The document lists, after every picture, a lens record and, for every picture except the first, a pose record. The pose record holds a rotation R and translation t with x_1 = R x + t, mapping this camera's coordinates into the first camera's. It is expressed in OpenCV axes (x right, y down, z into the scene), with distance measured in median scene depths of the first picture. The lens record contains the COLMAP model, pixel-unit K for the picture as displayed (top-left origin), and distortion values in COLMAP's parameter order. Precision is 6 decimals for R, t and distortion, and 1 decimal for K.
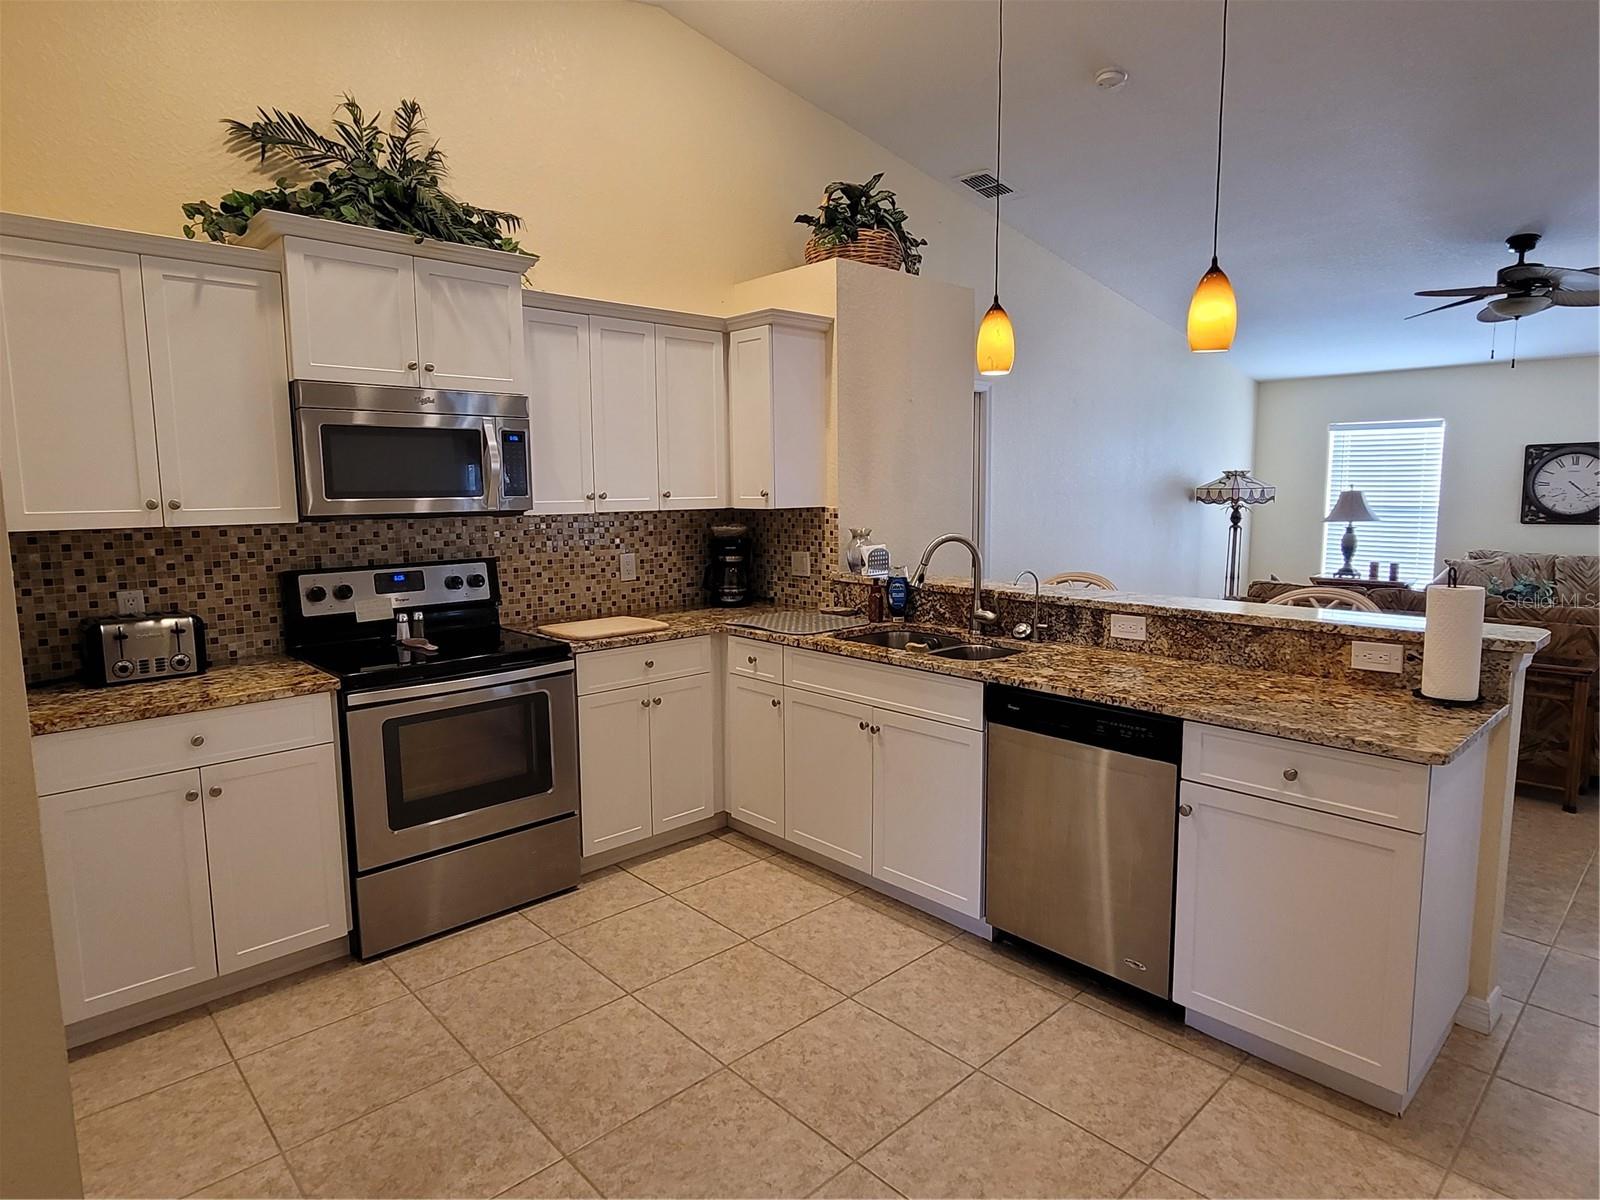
lens RADIAL K [[908.9, 0, 805.2], [0, 908.9, 591.4], [0, 0, 1]] dist [-0.000568, -0.000004]
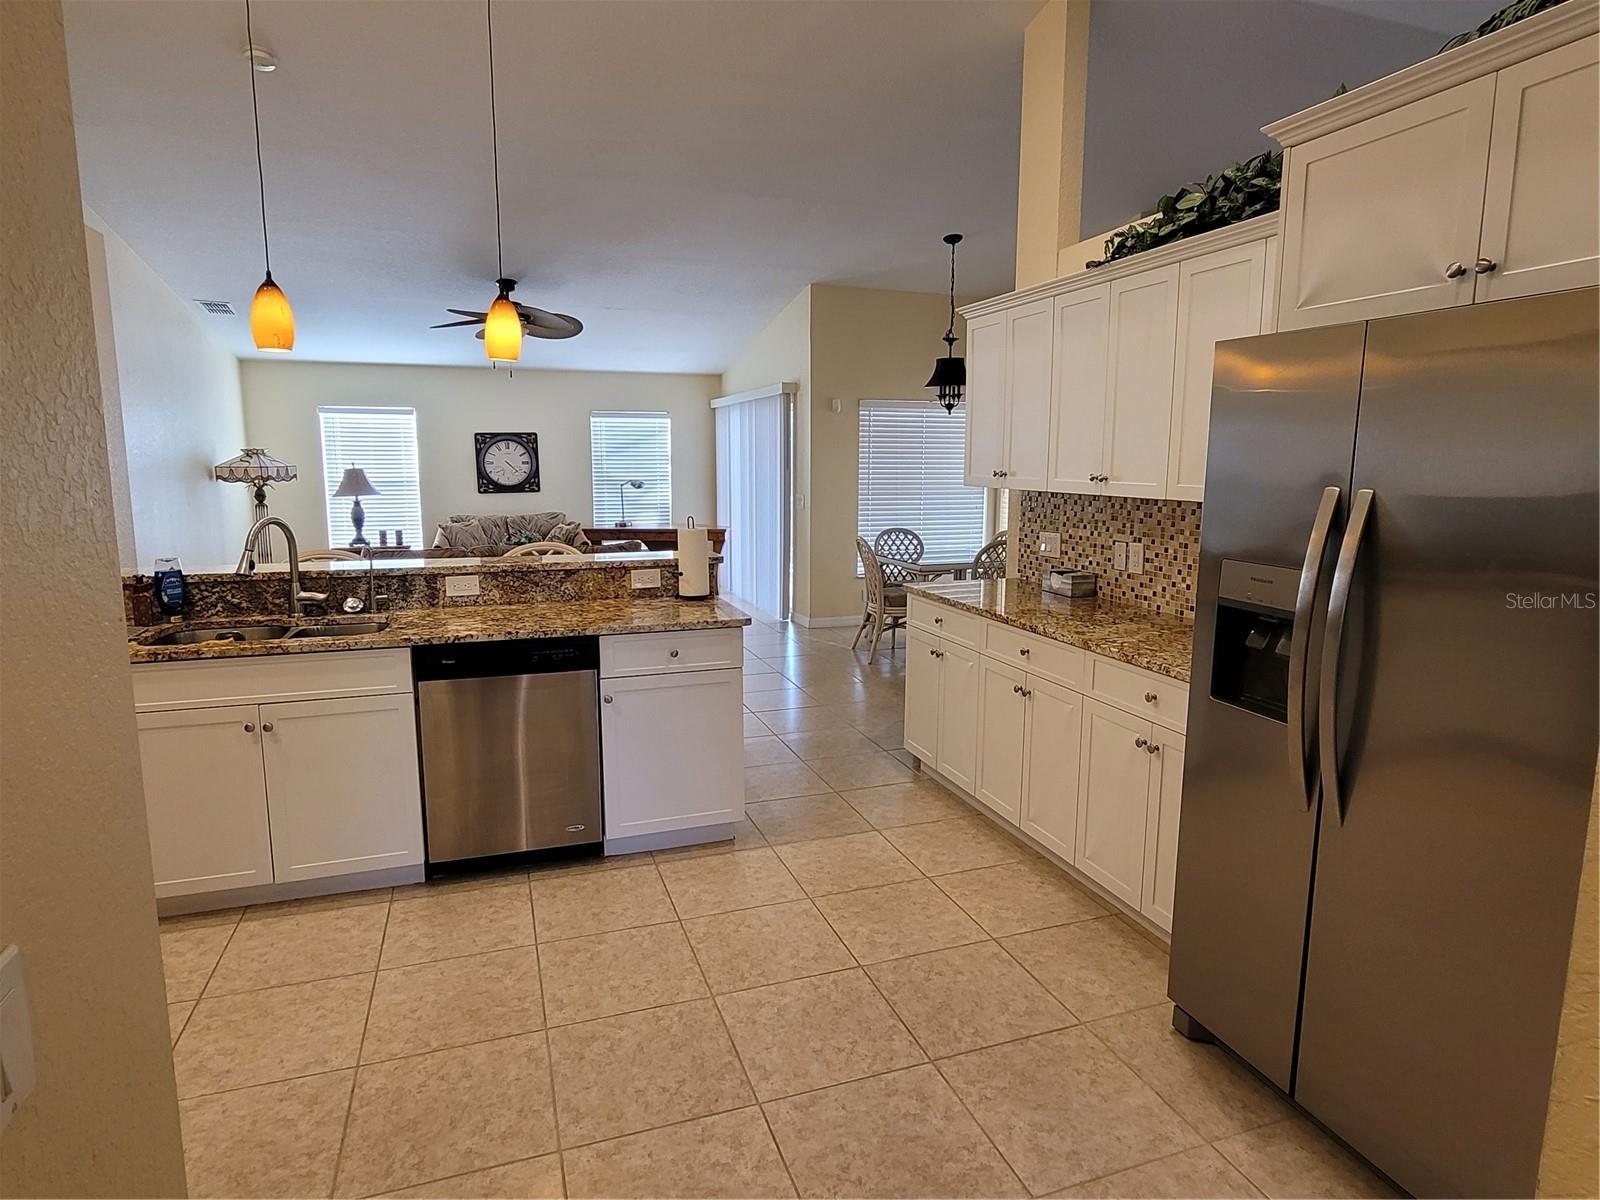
lens RADIAL K [[908.9, 0, 805.2], [0, 908.9, 591.4], [0, 0, 1]] dist [-0.000568, -0.000004]
pose [[0.406284, -0.126338, 0.904971, -0.488339], [0.102998, 0.990415, 0.092026, -0.015192], [-0.907923, 0.055821, 0.415402, 0.090241]]
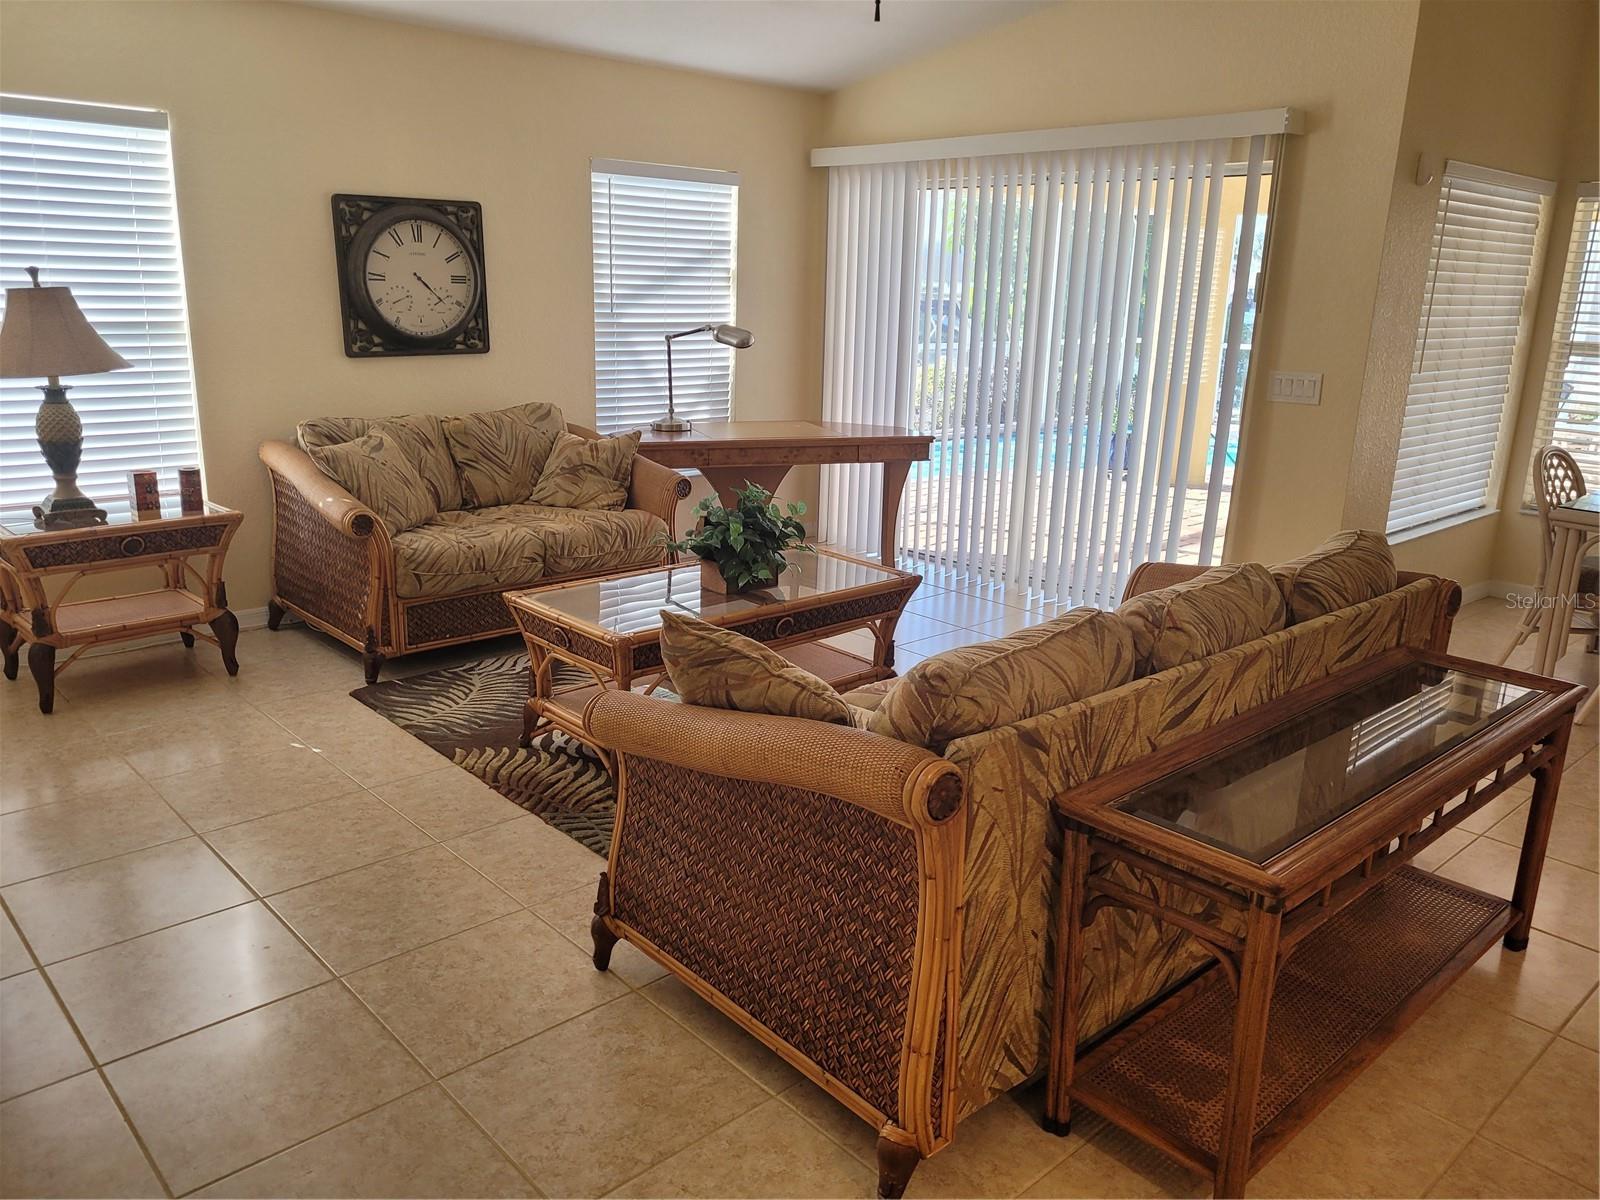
lens RADIAL K [[1193.3, 0, 818.4], [0, 1193.3, 598.9], [0, 0, 1]] dist [0.006850, -0.004393]
pose [[0.006176, -0.248722, 0.968555, 0.261793], [0.092151, 0.964594, 0.247117, -0.189284], [-0.995726, 0.087727, 0.028877, 1.631480]]
